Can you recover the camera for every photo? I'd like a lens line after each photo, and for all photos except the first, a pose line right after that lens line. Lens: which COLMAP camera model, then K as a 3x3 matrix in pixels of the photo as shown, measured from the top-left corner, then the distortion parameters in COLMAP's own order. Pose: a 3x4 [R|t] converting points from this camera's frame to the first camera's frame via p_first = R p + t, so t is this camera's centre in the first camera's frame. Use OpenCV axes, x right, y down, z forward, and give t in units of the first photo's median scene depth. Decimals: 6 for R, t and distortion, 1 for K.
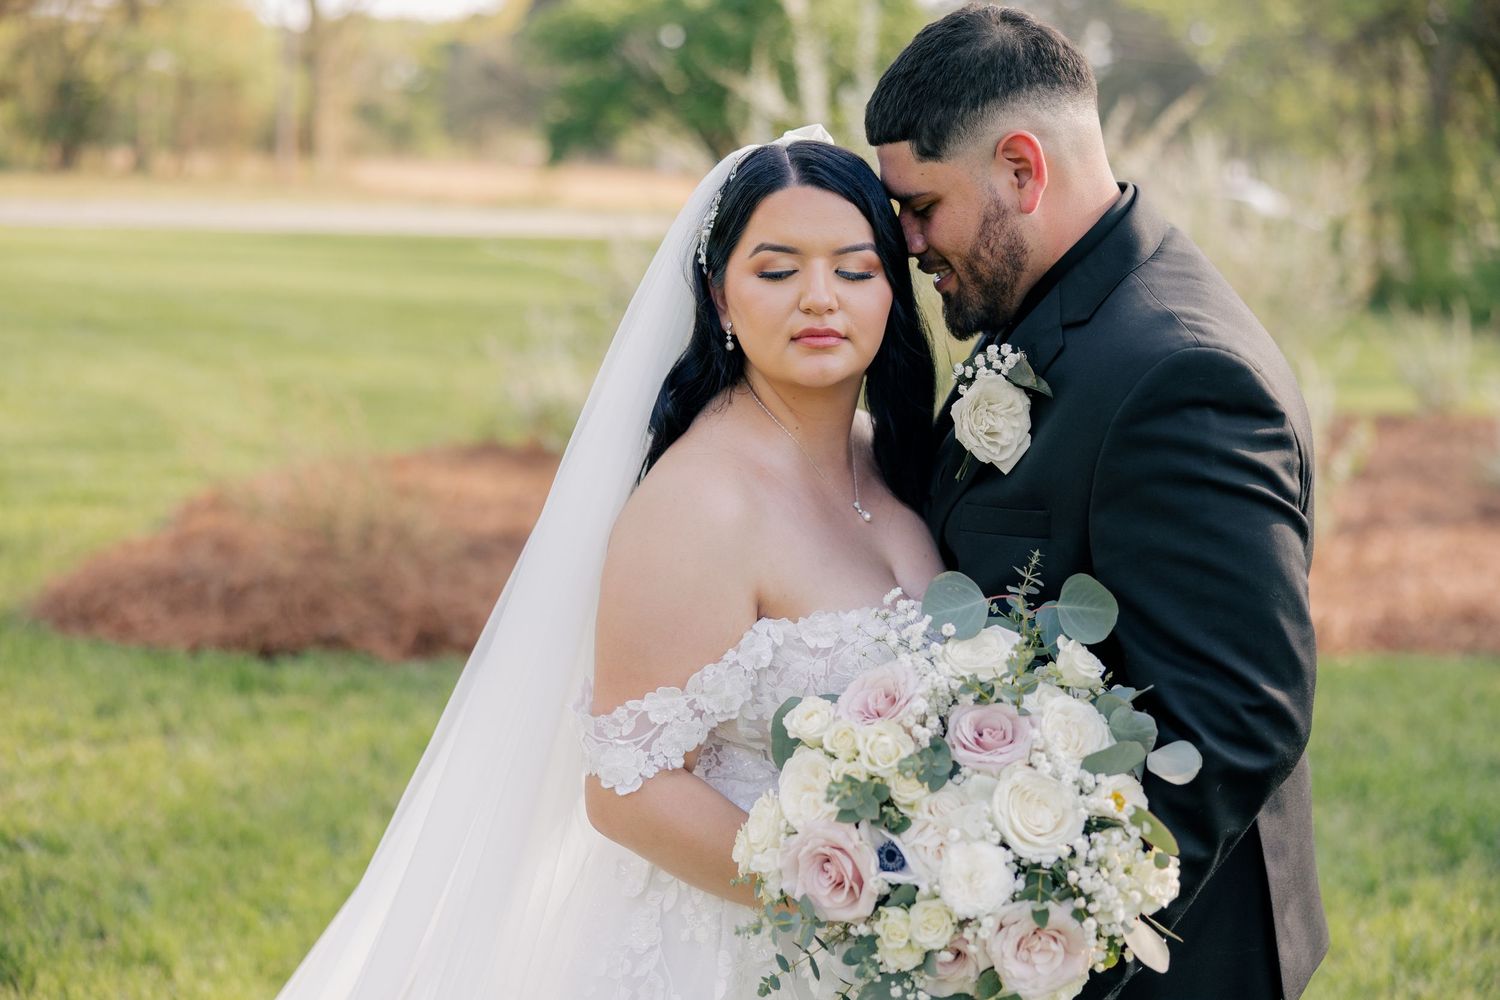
lens RADIAL K [[2164.5, 0, 750.0], [0, 2164.5, 500.0], [0, 0, 1]] dist [-0.027294, 0.060028]
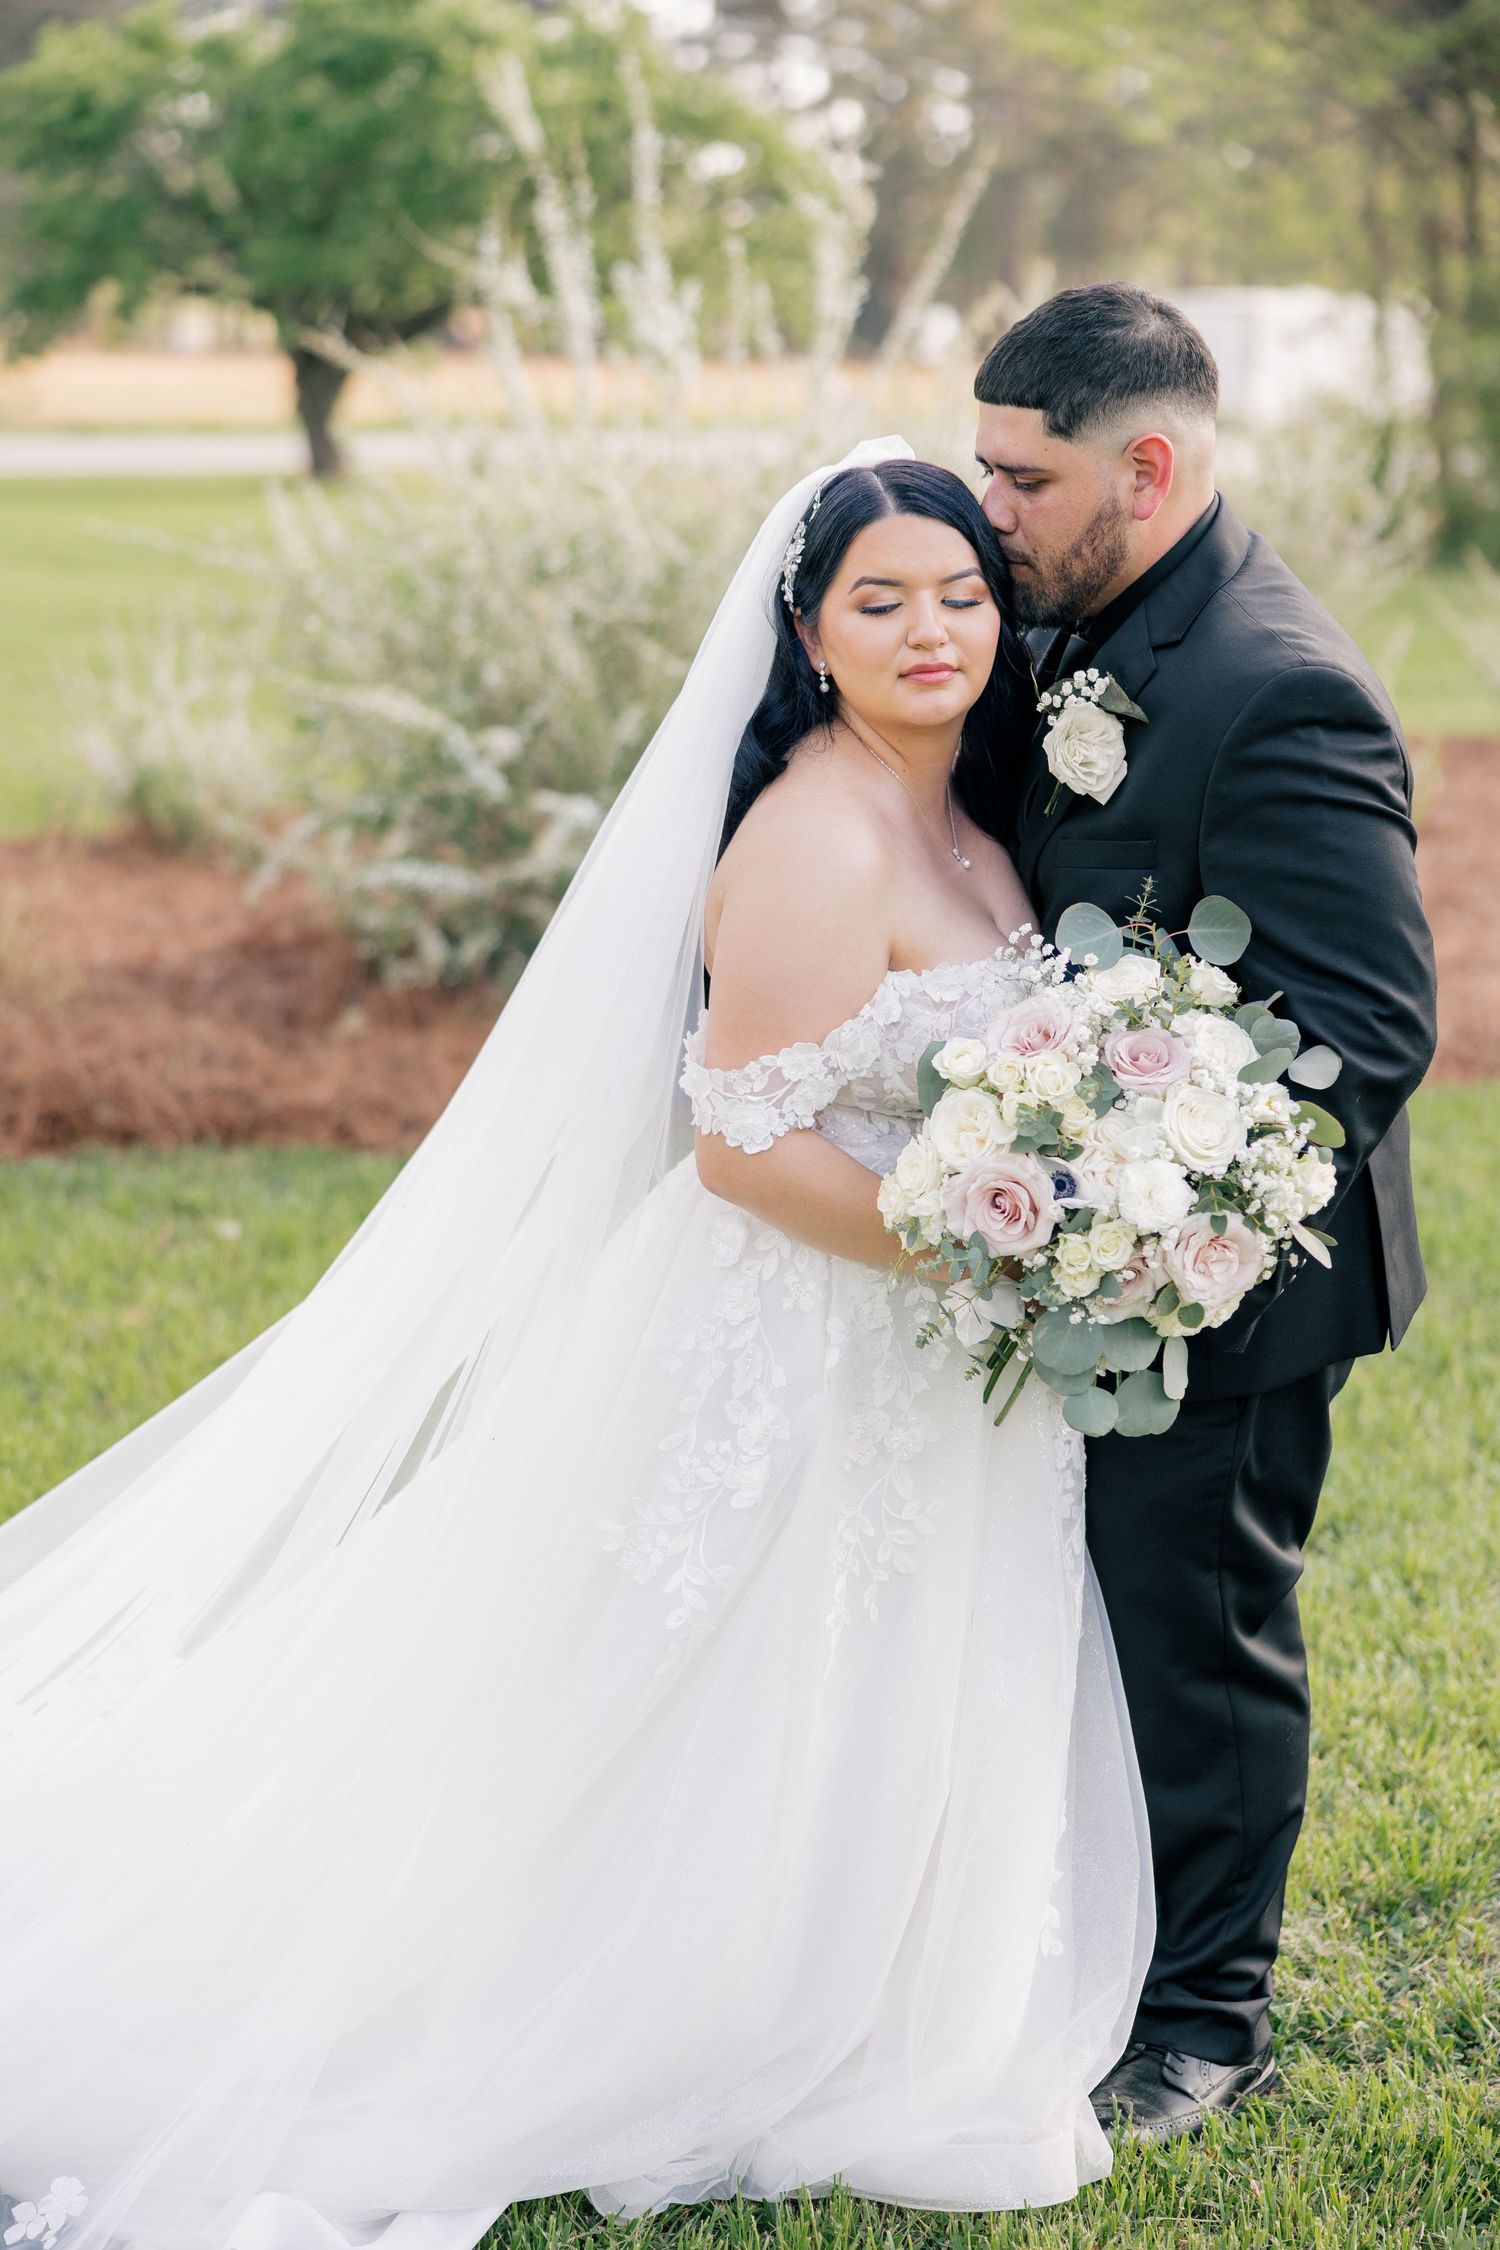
lens RADIAL K [[3936.8, 0, 750.0], [0, 3936.8, 1125.0], [0, 0, 1]] dist [0.038486, 0.021983]
pose [[0.971920, -0.073704, 0.223472, -0.473344], [0.062289, 0.996388, 0.057716, 0.020862], [-0.226919, -0.042176, 0.973000, -0.738784]]
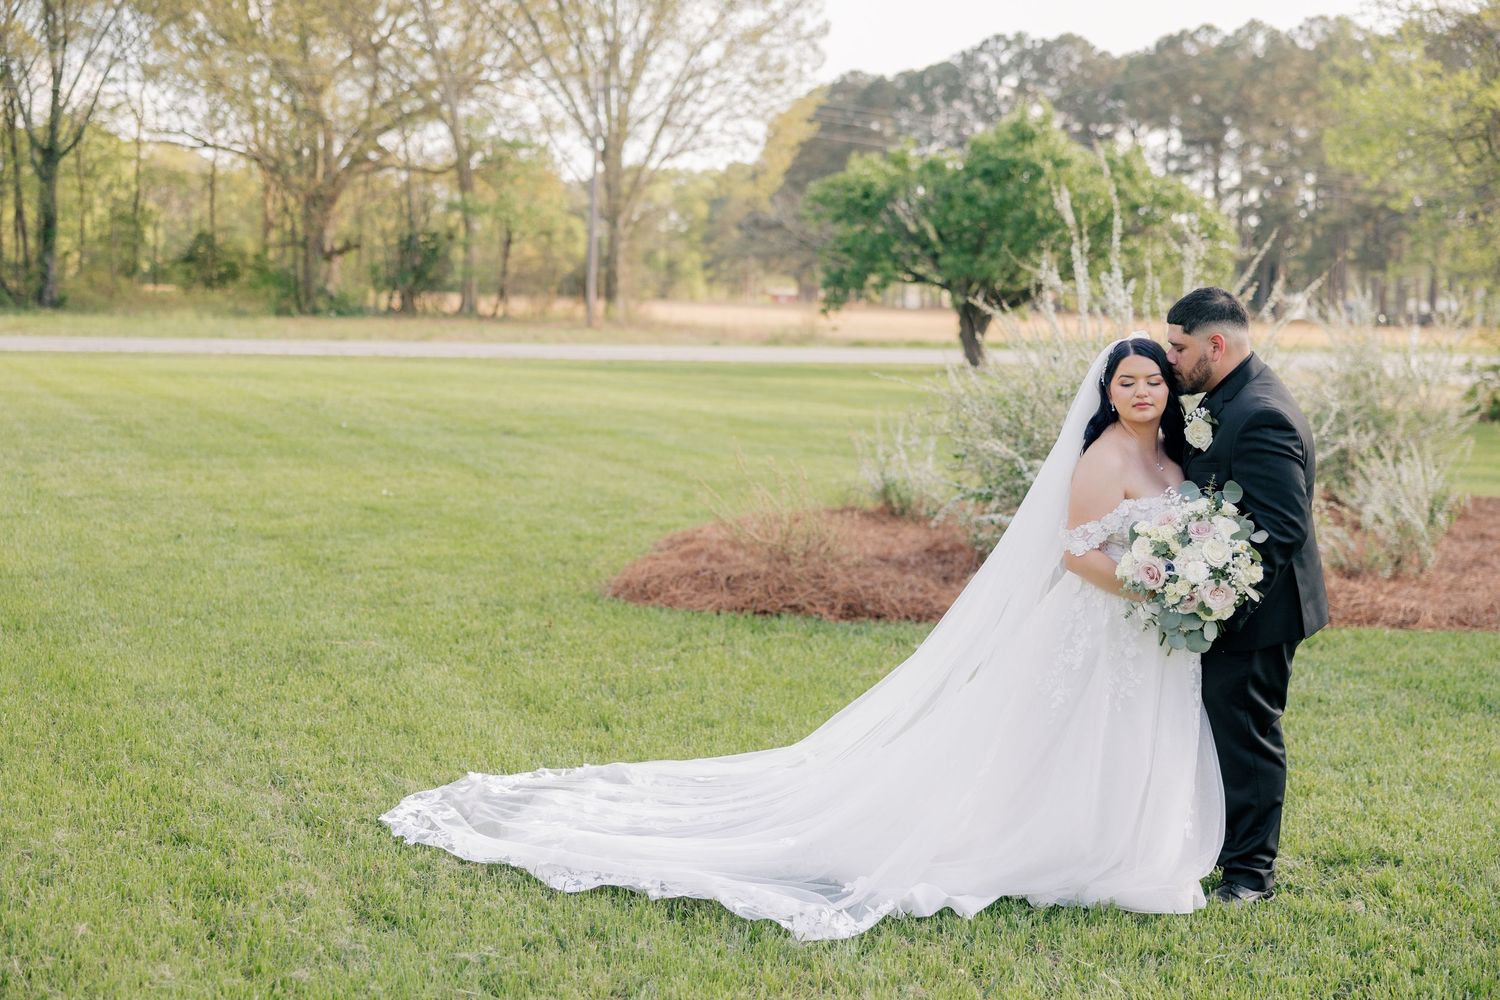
lens RADIAL K [[1945.5, 0, 750.0], [0, 1945.5, 500.0], [0, 0, 1]] dist [0.020140, 0.006298]
pose [[0.993162, 0.001445, -0.116735, -0.206115], [-0.007462, 0.998665, -0.051121, 0.209832], [0.116505, 0.051643, 0.991847, -1.850473]]
